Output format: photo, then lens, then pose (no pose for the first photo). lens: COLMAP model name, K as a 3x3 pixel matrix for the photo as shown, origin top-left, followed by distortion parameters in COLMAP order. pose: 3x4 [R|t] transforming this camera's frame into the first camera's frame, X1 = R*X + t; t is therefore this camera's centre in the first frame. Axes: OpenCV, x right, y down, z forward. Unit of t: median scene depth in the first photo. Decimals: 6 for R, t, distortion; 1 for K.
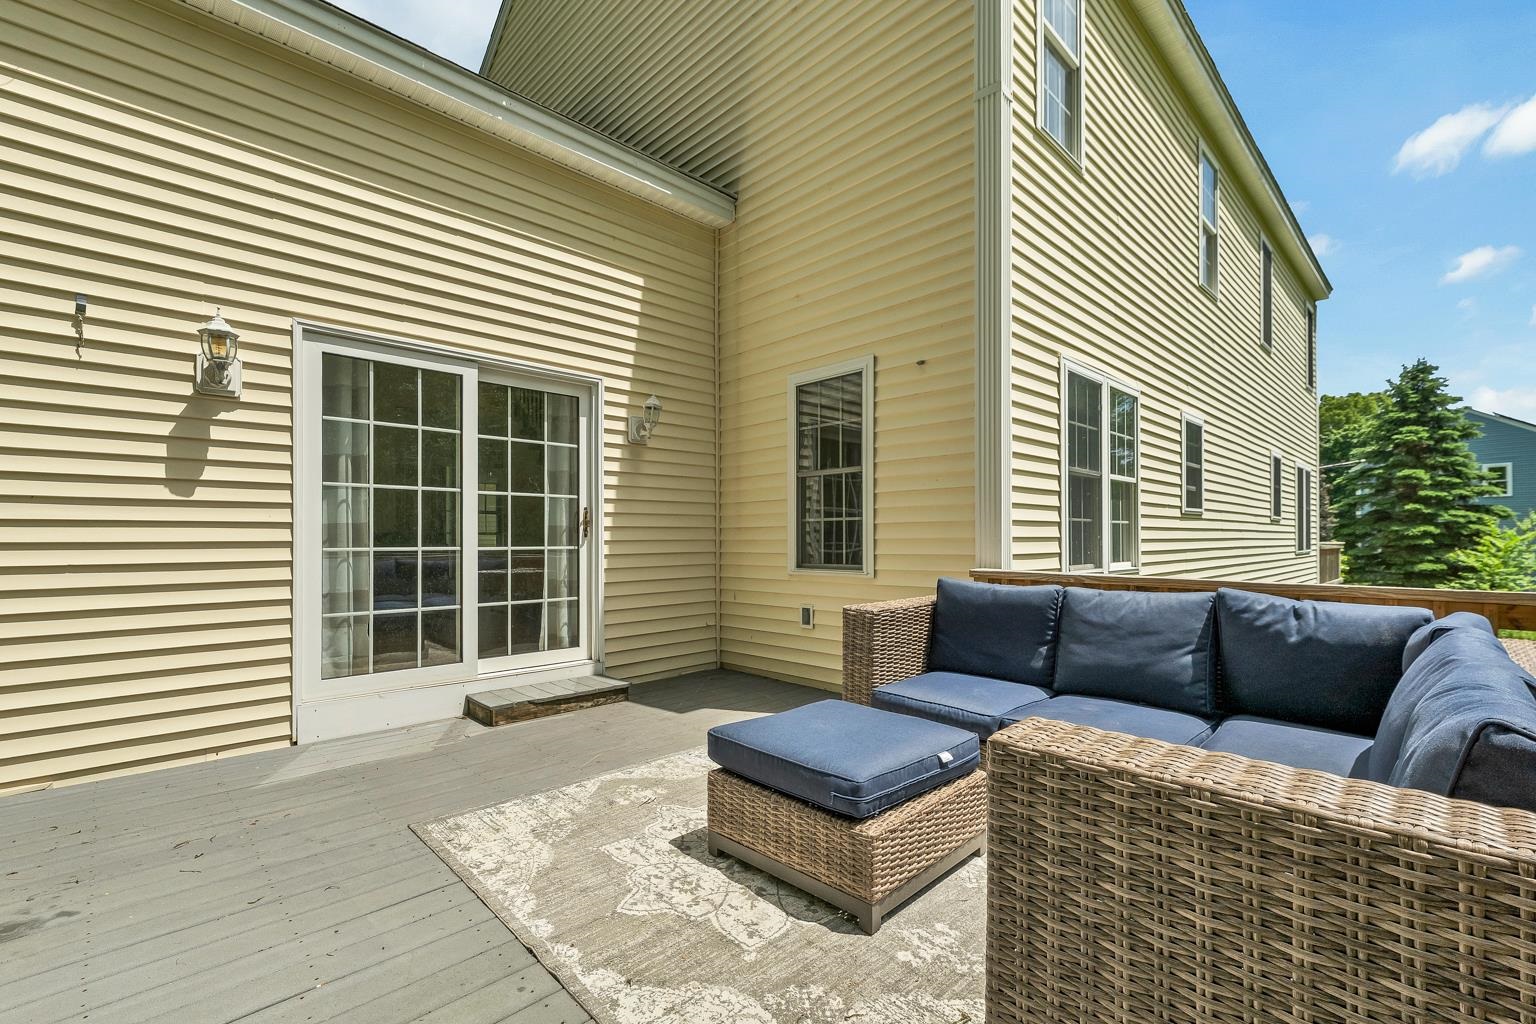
lens RADIAL K [[679.4, 0, 761.8], [0, 679.4, 521.4], [0, 0, 1]] dist [0.000571, 0.000051]
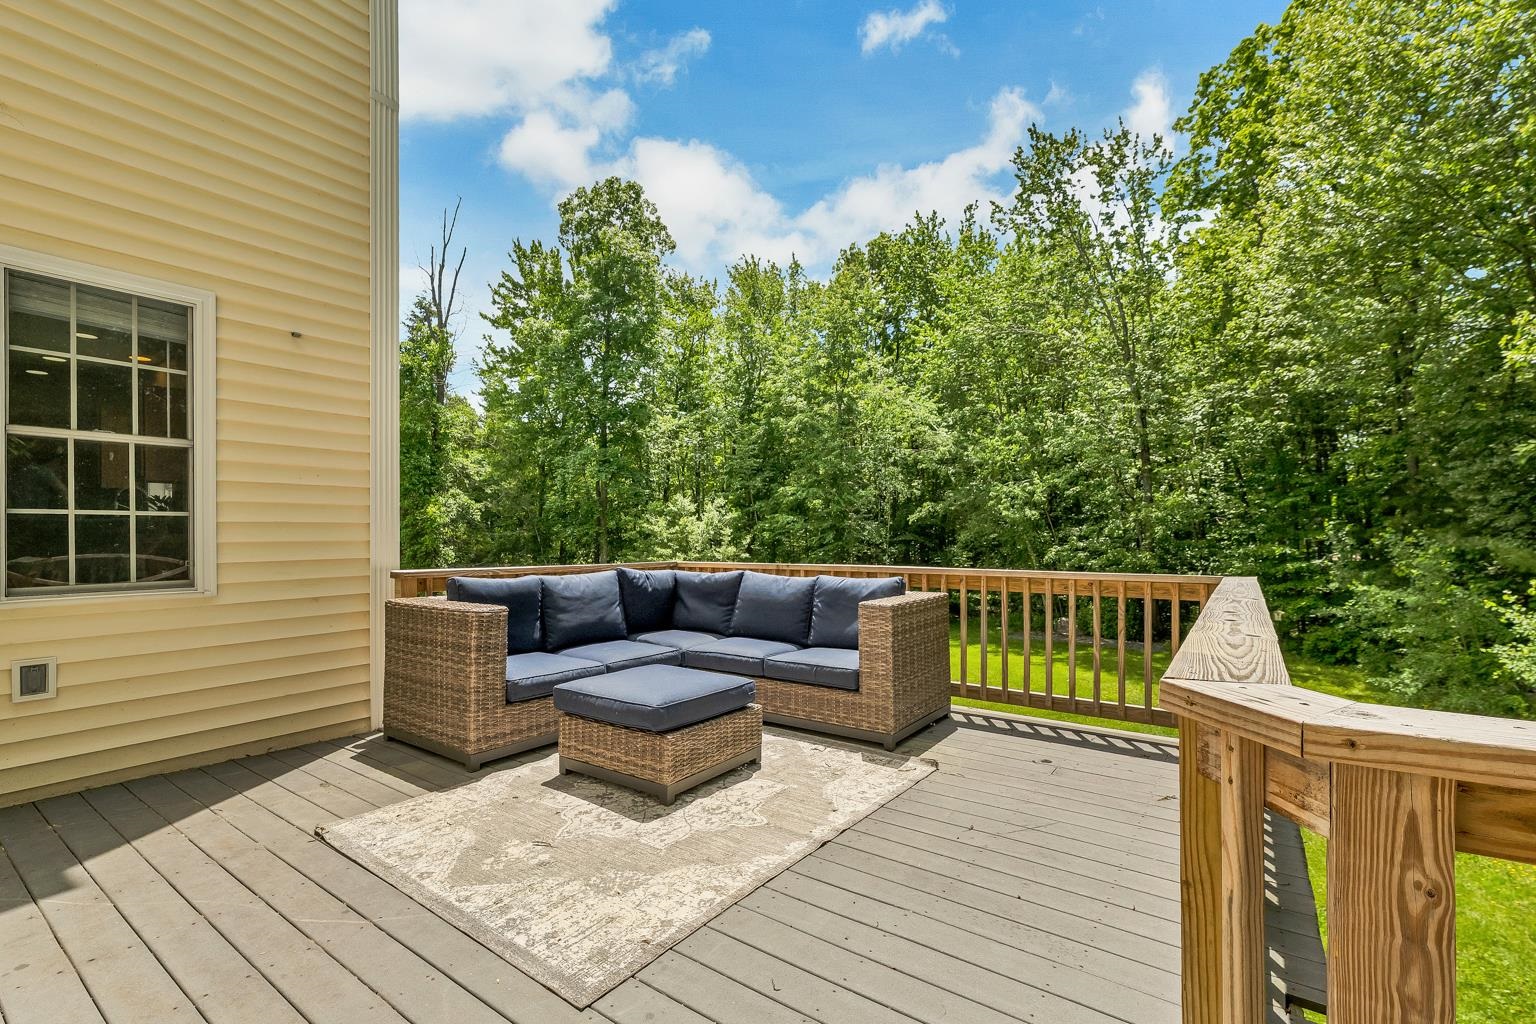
lens RADIAL K [[679.4, 0, 761.8], [0, 679.4, 527.4], [0, 0, 1]] dist [0.000571, 0.000051]
pose [[-0.176203, 0.012984, 0.984268, -1.131174], [-0.022401, 0.999601, -0.017197, 0.014979], [-0.984099, -0.025079, -0.175842, 0.931555]]
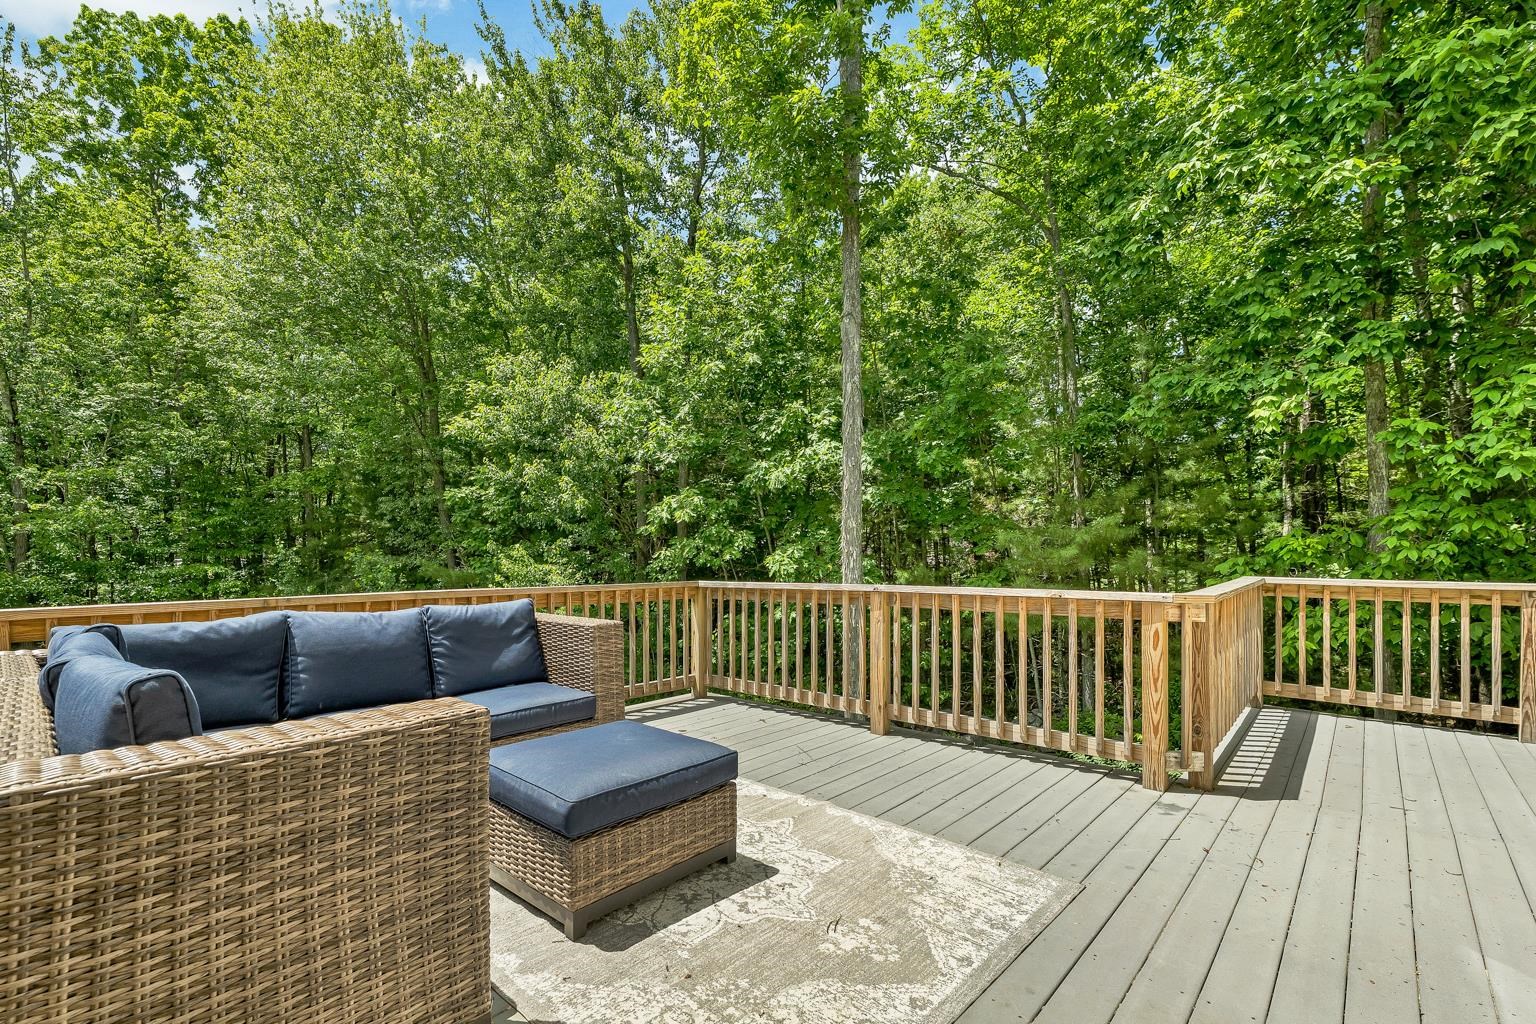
lens RADIAL K [[669.0, 0, 767.1], [0, 669.0, 555.0], [0, 0, 1]] dist [0.000499, 0.000015]
pose [[-0.998043, 0.000942, -0.062529, -0.054567], [0.002466, 0.999702, -0.024298, 0.038647], [0.062488, -0.024404, -0.997747, 1.795722]]
